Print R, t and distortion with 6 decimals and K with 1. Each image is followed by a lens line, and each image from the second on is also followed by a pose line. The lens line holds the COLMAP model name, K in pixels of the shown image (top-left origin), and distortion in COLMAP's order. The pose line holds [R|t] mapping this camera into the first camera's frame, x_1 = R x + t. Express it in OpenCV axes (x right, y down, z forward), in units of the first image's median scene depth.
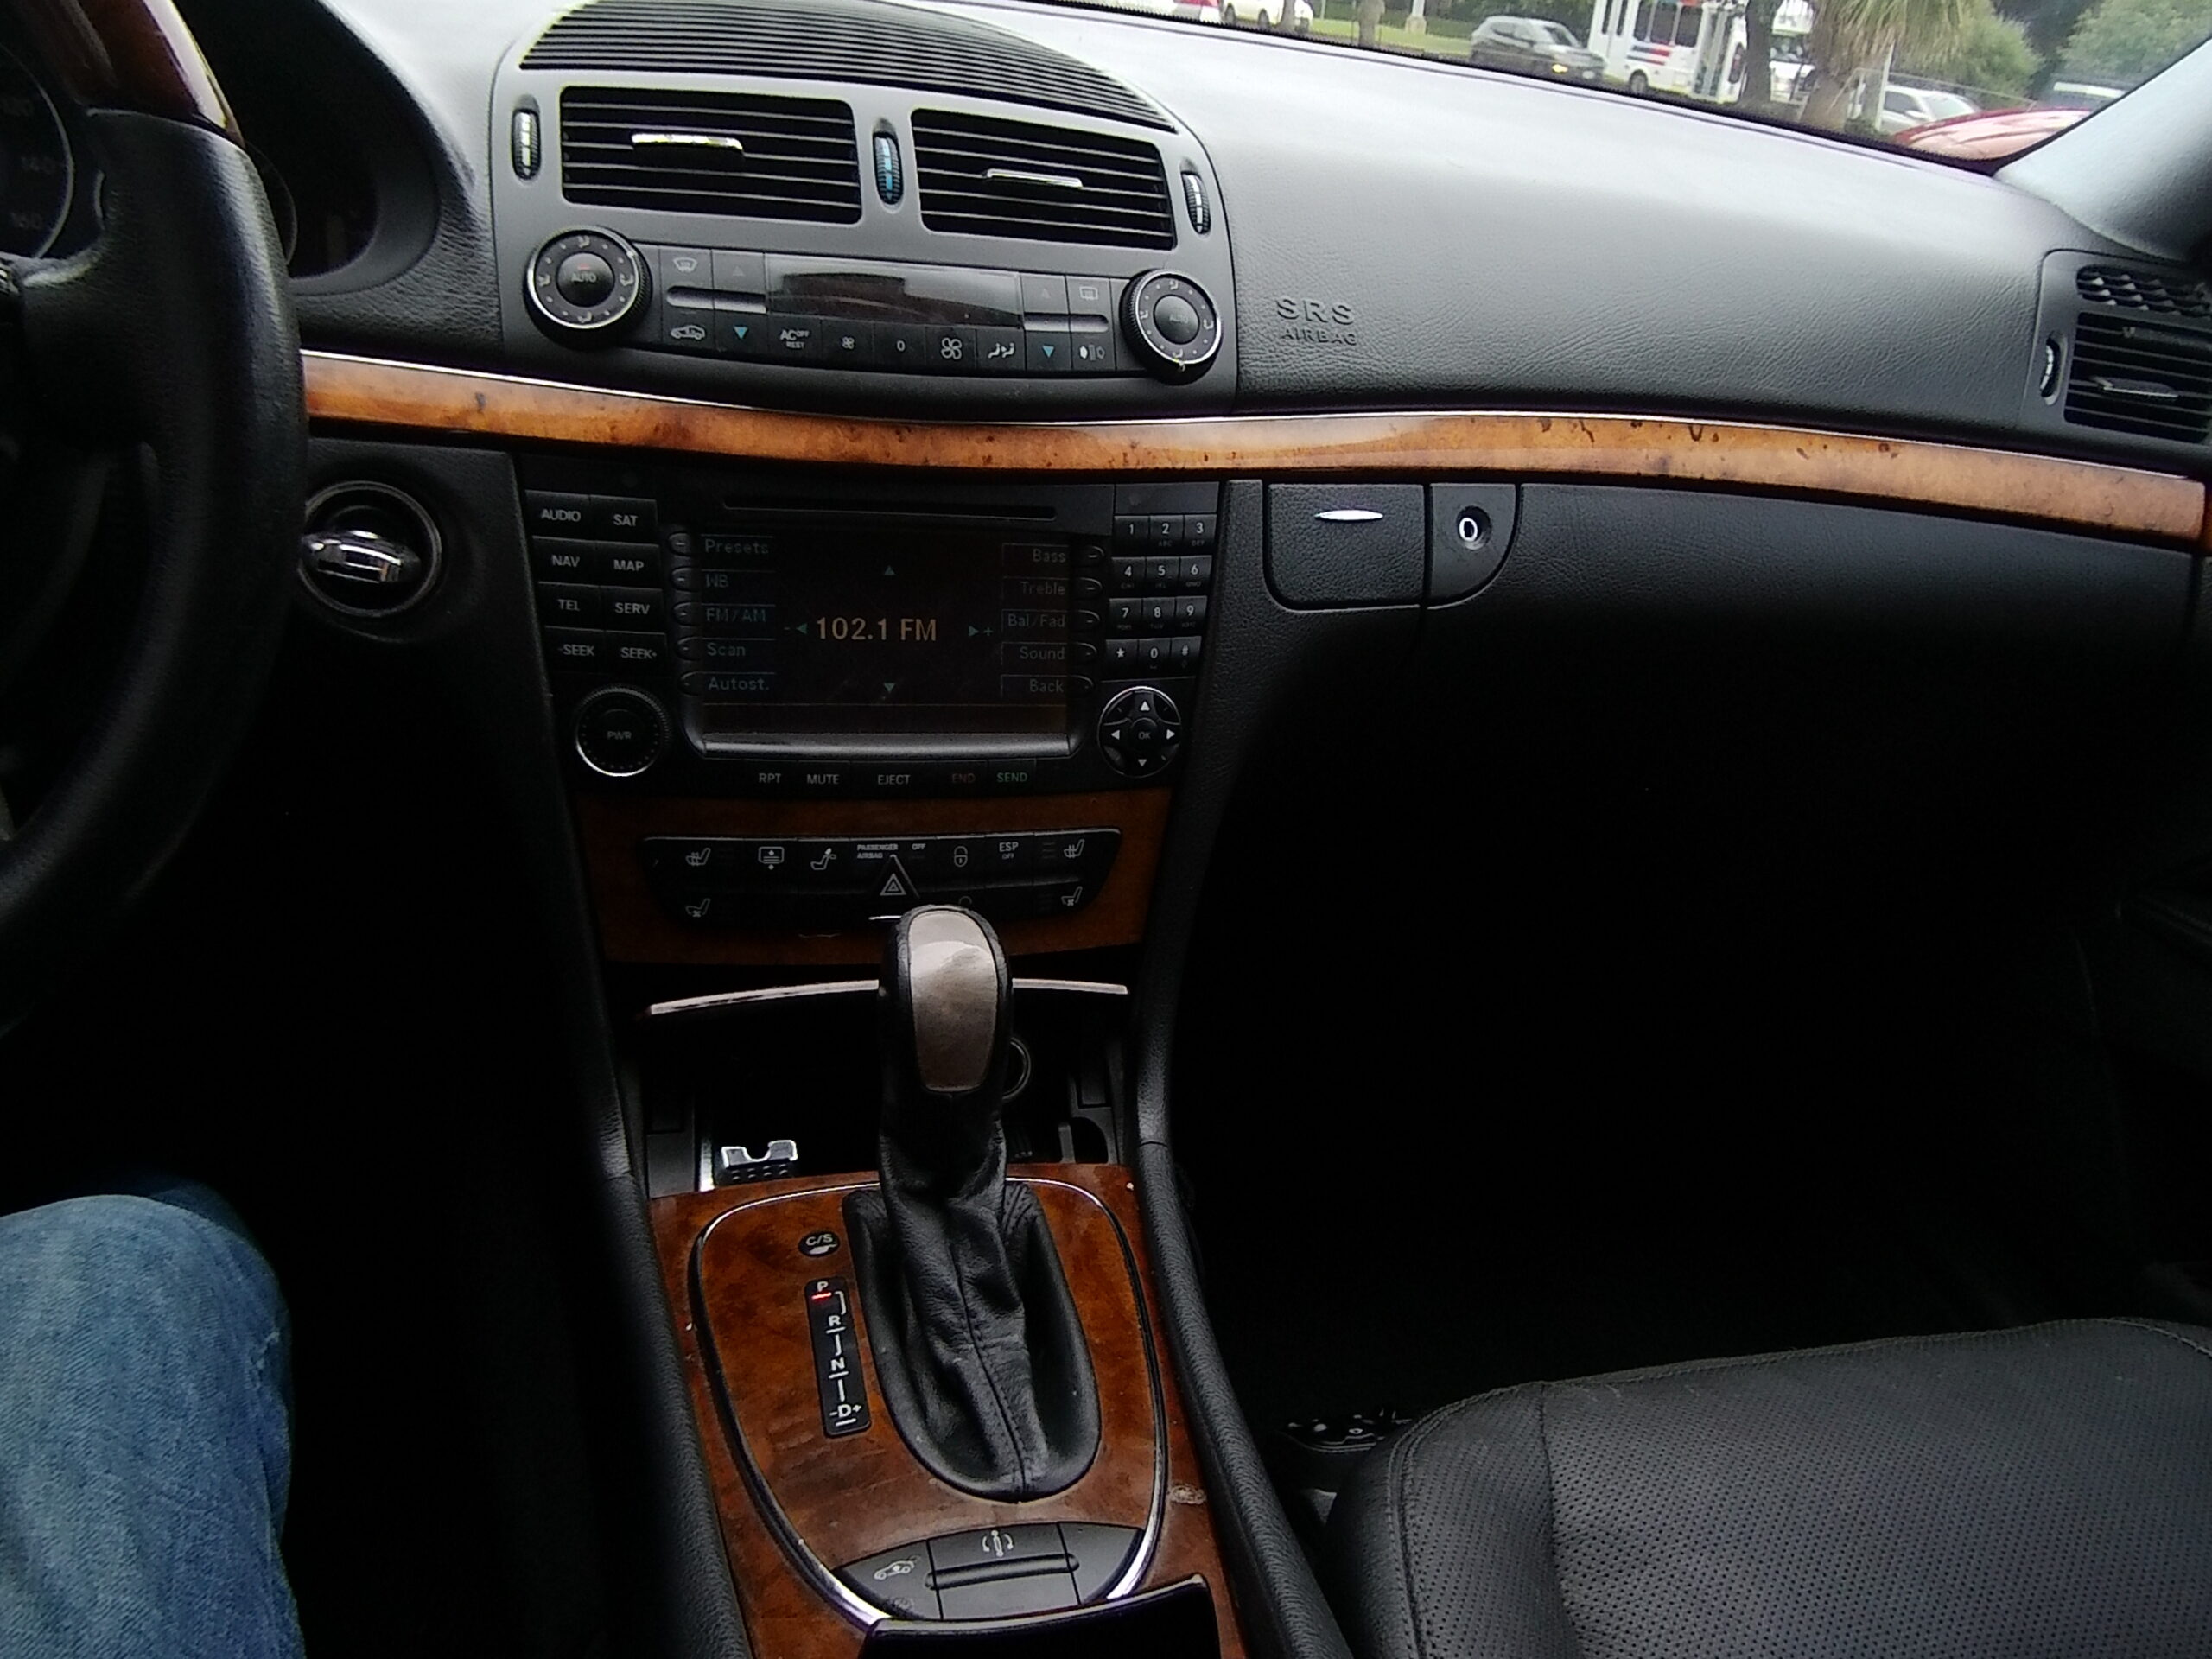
lens RADIAL K [[1633.9, 0, 1106.0], [0, 1633.9, 829.5], [0, 0, 1]] dist [-0.025560, 0.009756]
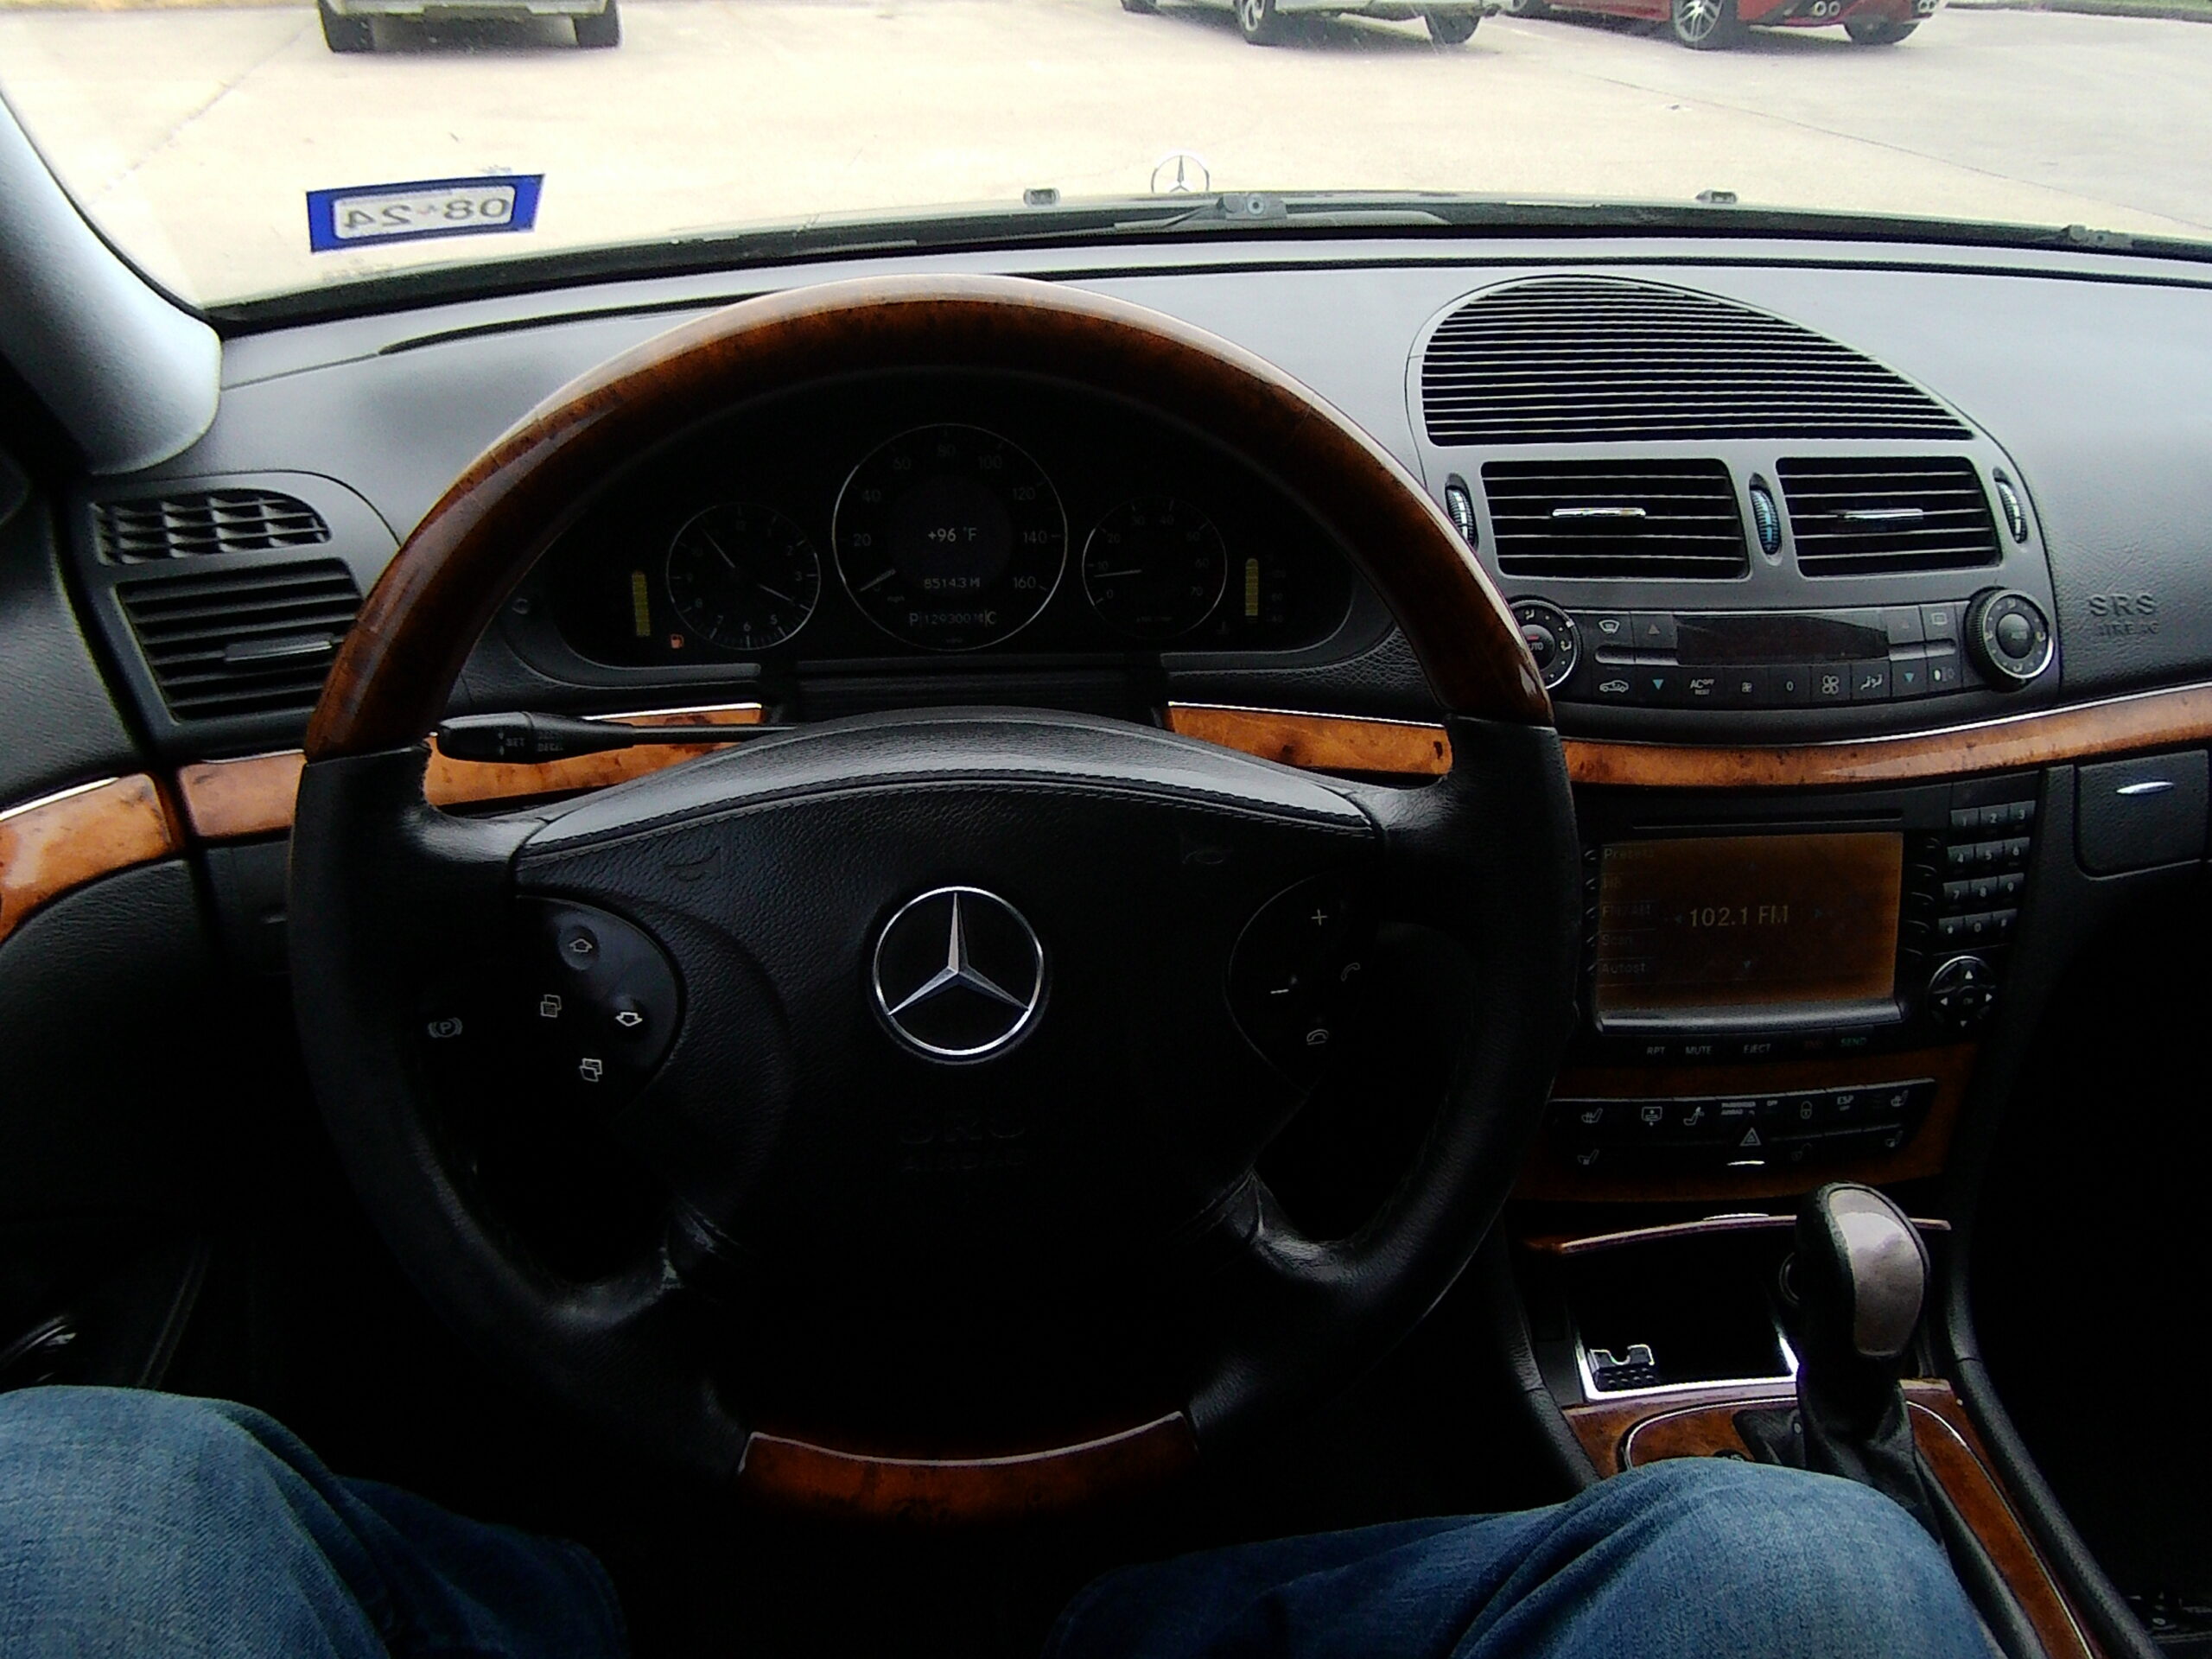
lens RADIAL K [[1633.9, 0, 1106.0], [0, 1633.9, 829.5], [0, 0, 1]] dist [-0.025560, 0.009756]
pose [[0.985008, 0.000522, -0.172507, -0.383620], [0.005897, 0.999309, 0.036699, -0.229393], [0.172407, -0.037166, 0.984324, -0.203065]]
